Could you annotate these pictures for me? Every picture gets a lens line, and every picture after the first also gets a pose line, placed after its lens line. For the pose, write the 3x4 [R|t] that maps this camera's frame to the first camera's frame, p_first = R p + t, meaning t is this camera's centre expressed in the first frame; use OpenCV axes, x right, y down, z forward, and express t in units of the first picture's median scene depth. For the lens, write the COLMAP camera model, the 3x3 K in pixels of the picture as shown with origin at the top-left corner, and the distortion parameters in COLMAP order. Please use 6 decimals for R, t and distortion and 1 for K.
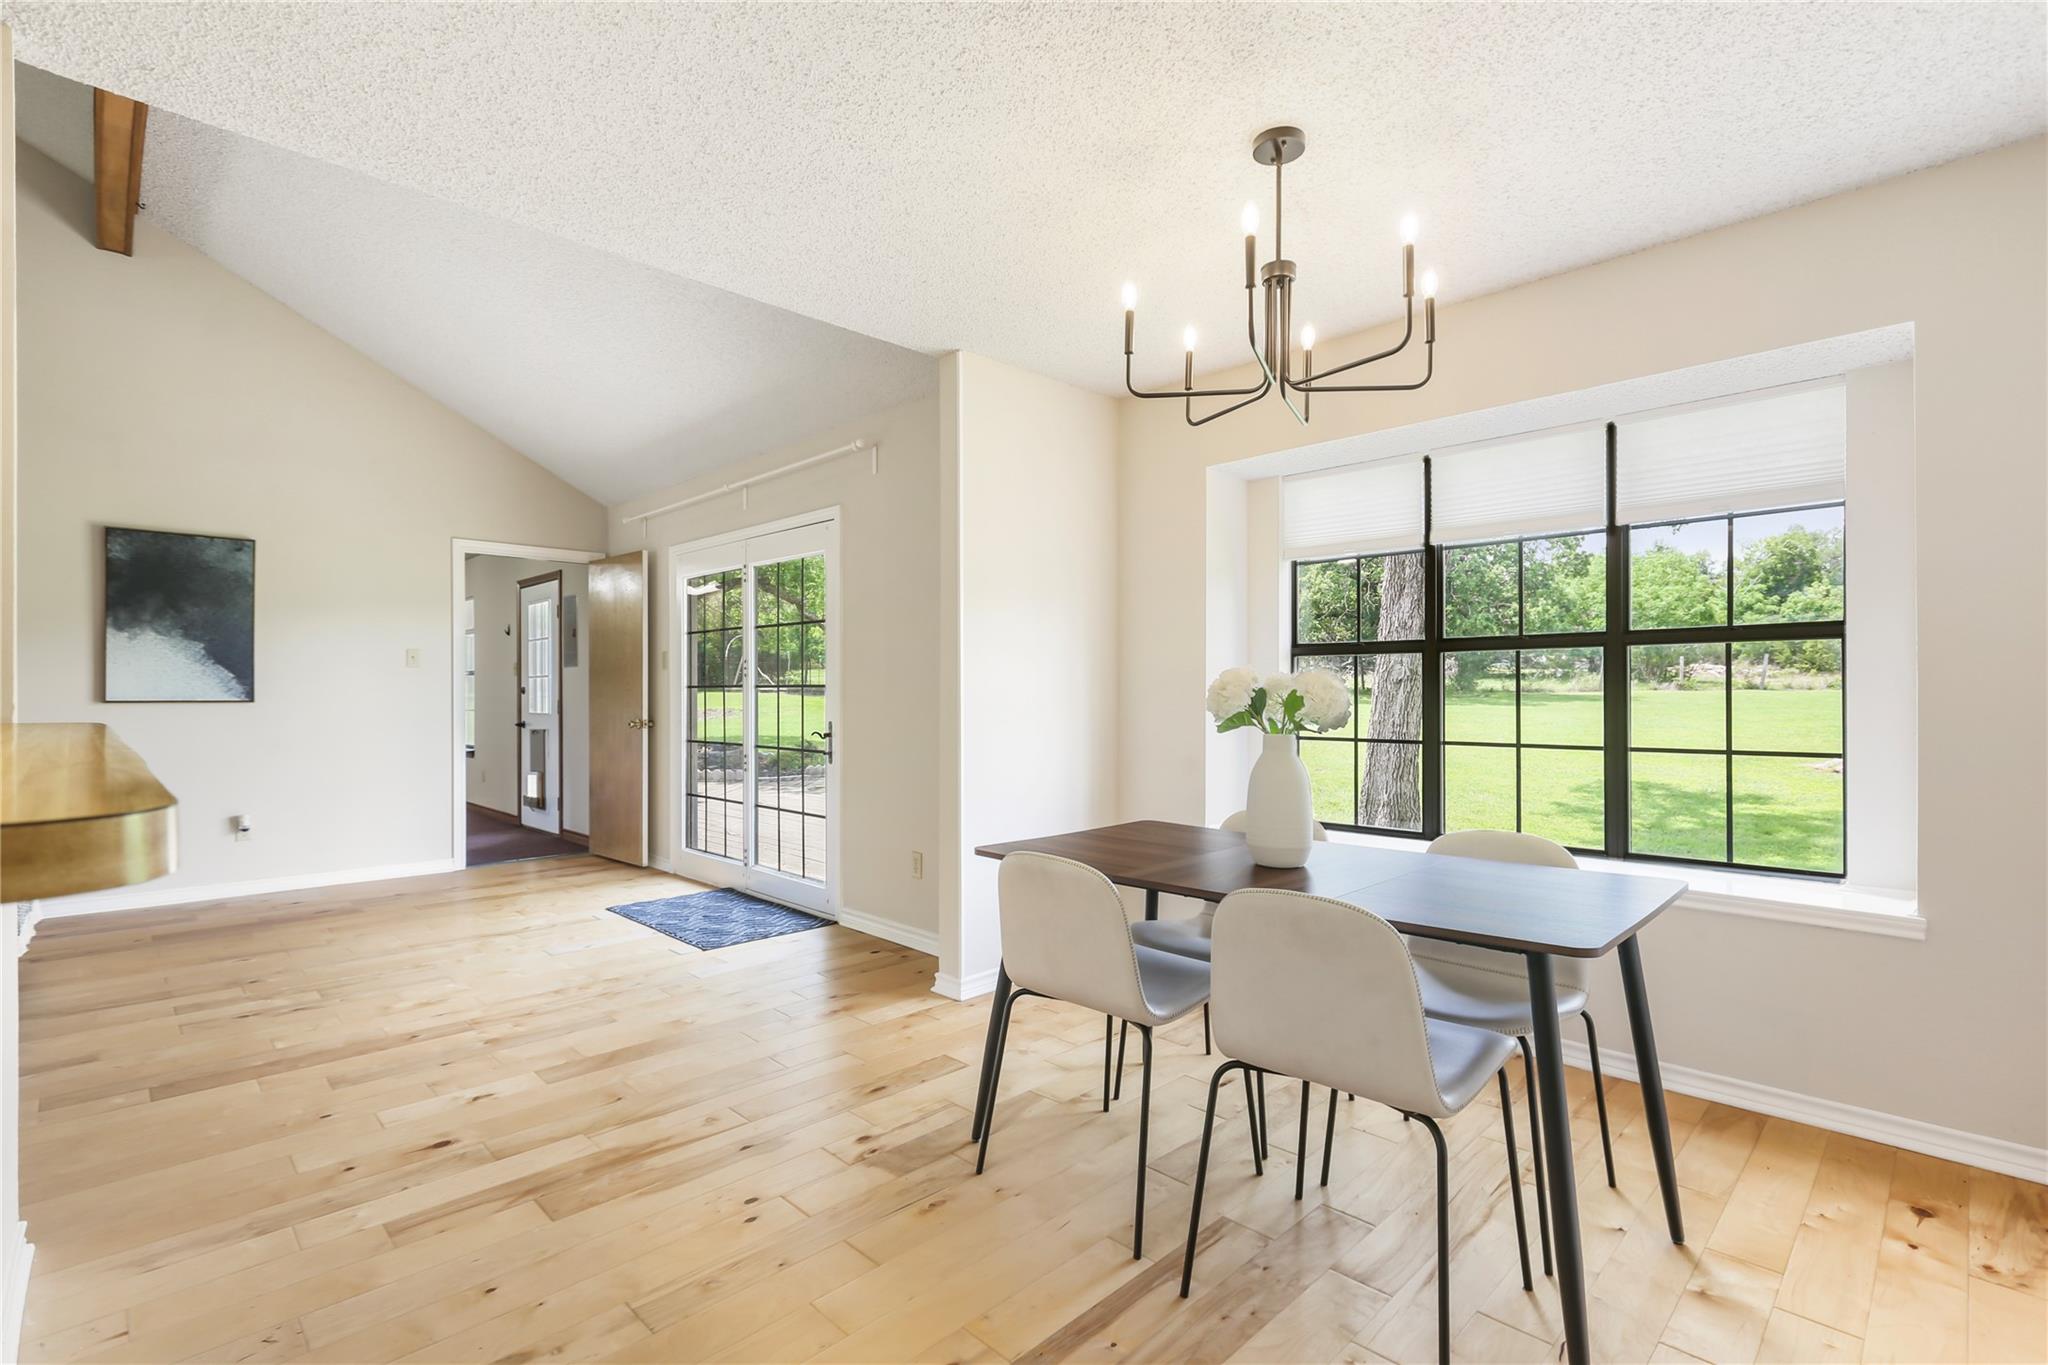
lens RADIAL K [[943.1, 0, 1003.9], [0, 943.1, 693.7], [0, 0, 1]] dist [-0.005525, -0.000922]
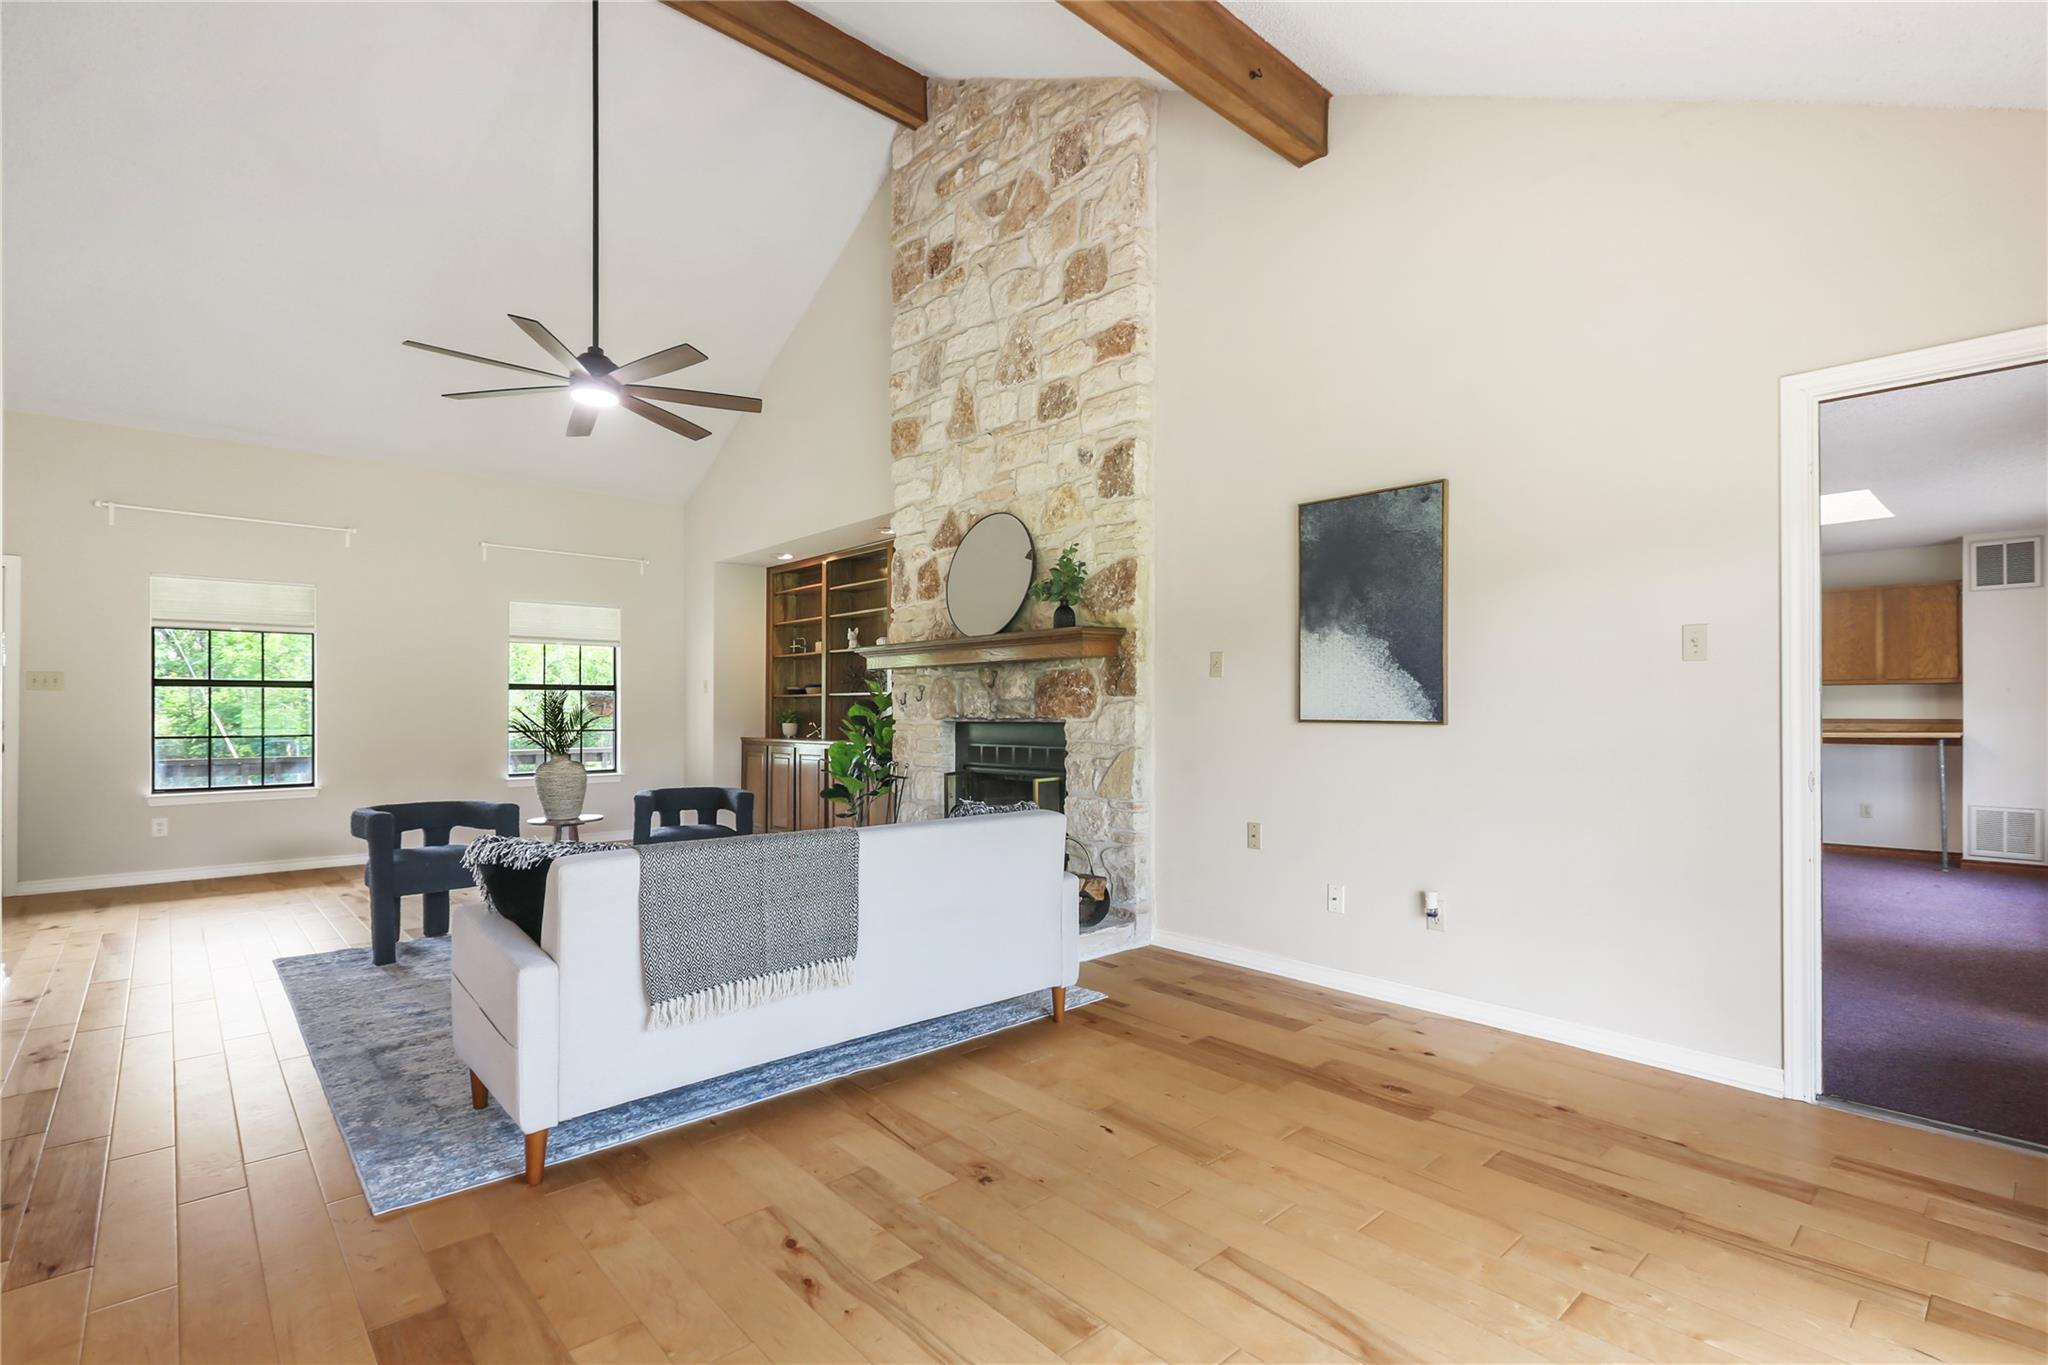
lens RADIAL K [[943.1, 0, 1033.1], [0, 943.1, 710.9], [0, 0, 1]] dist [-0.005525, -0.000922]
pose [[-0.026979, 0.005669, -0.999620, -0.133645], [-0.001248, 0.999983, 0.005705, -0.004243], [0.999635, 0.001402, -0.026971, 0.770365]]
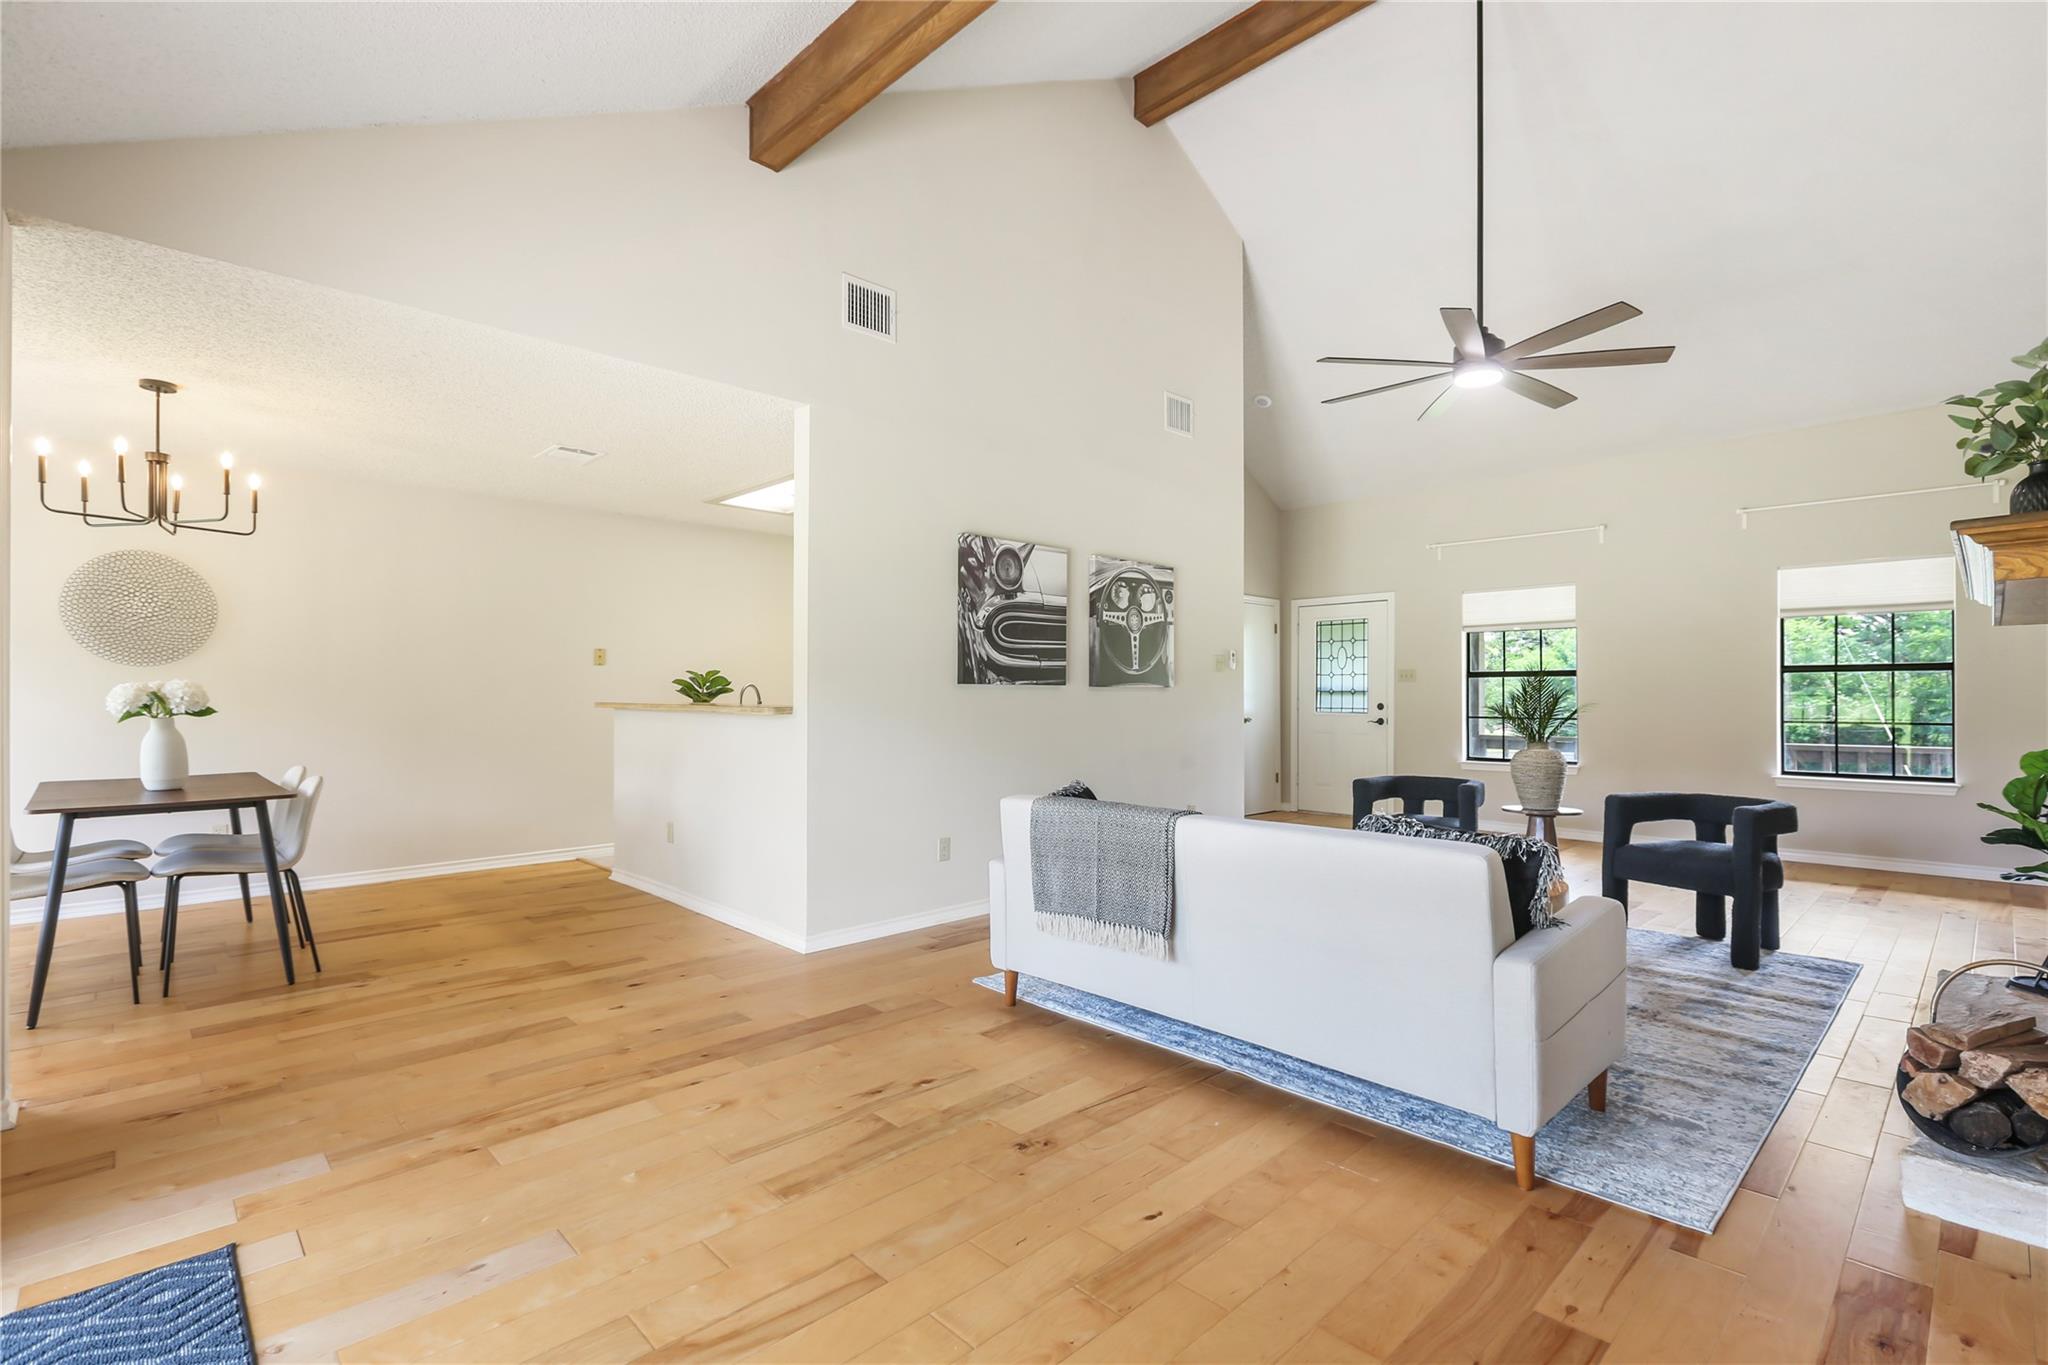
lens RADIAL K [[943.1, 0, 1017.0], [0, 943.1, 684.4], [0, 0, 1]] dist [-0.005525, -0.000922]
pose [[-0.999965, 0.001578, 0.008243, -0.591369], [0.001513, 0.999967, -0.007979, -0.003815], [-0.008255, -0.007966, -0.999934, 1.214022]]
